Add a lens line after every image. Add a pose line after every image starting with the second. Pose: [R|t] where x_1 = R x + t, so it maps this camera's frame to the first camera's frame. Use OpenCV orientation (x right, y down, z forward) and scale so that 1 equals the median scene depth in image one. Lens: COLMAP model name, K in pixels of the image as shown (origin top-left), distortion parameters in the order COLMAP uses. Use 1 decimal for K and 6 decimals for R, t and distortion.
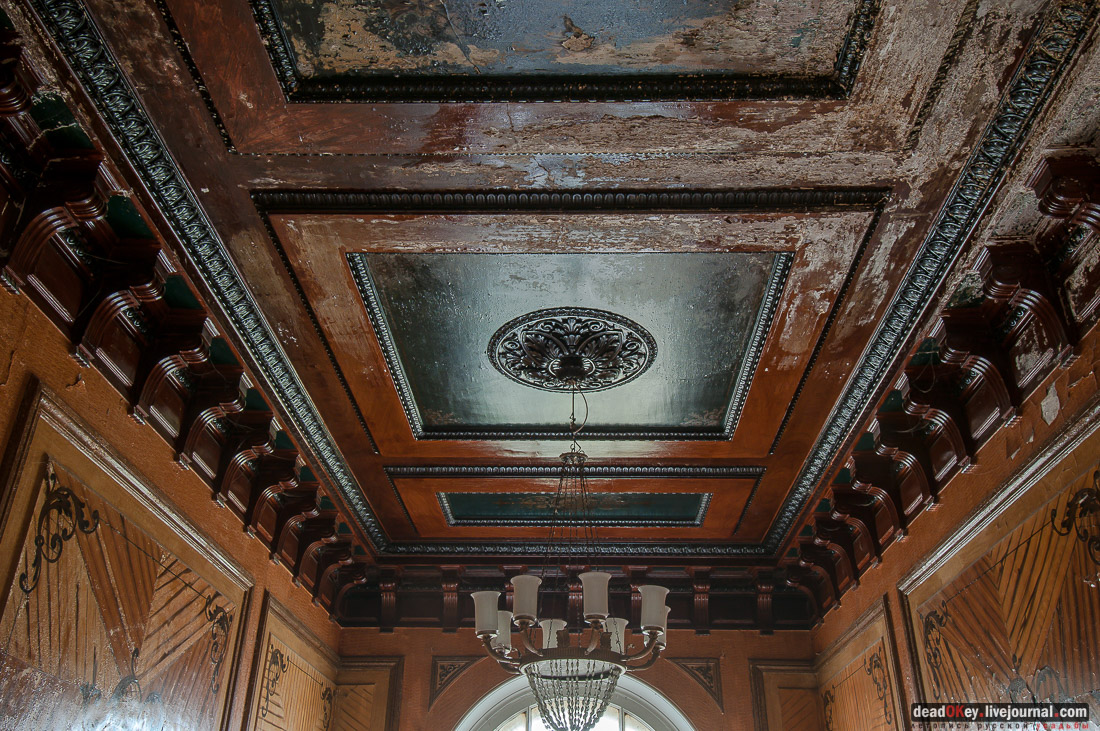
lens RADIAL K [[936.6, 0, 553.0], [0, 936.6, 366.4], [0, 0, 1]] dist [0.035824, -0.028379]
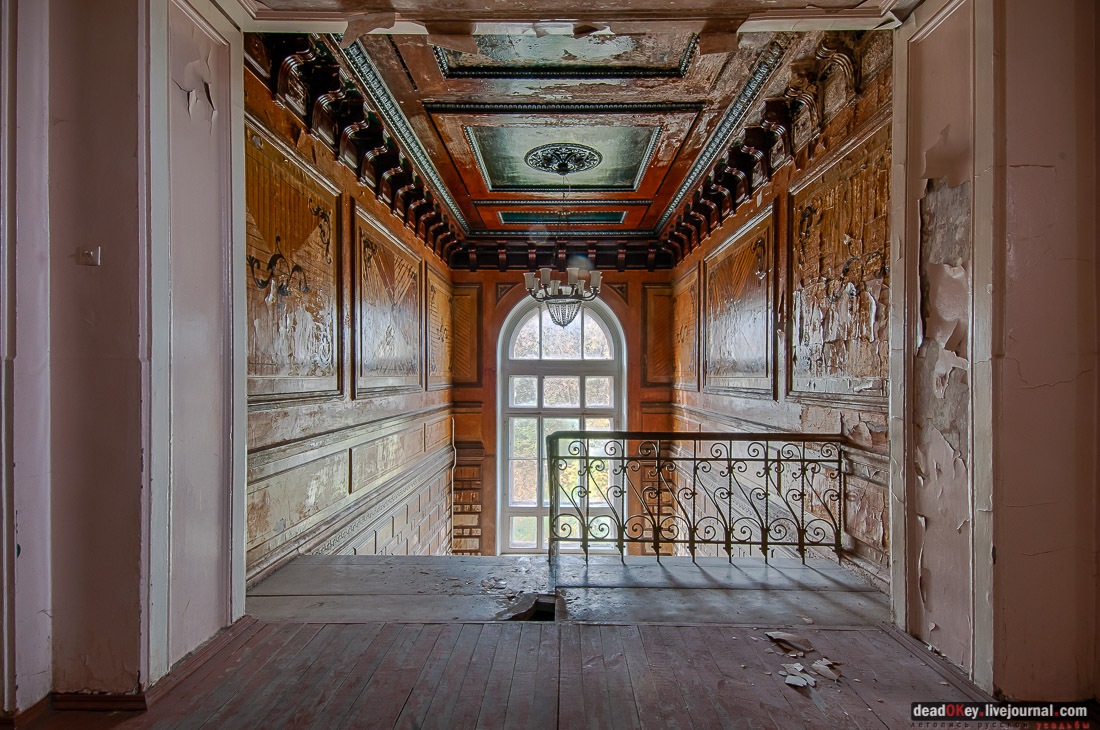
lens RADIAL K [[581.5, 0, 546.6], [0, 581.5, 398.5], [0, 0, 1]] dist [0.043198, -0.016808]
pose [[0.999974, -0.006472, 0.003232, -0.027033], [0.003895, 0.858173, 0.513346, -0.245006], [-0.006096, -0.513320, 0.858176, -0.465961]]
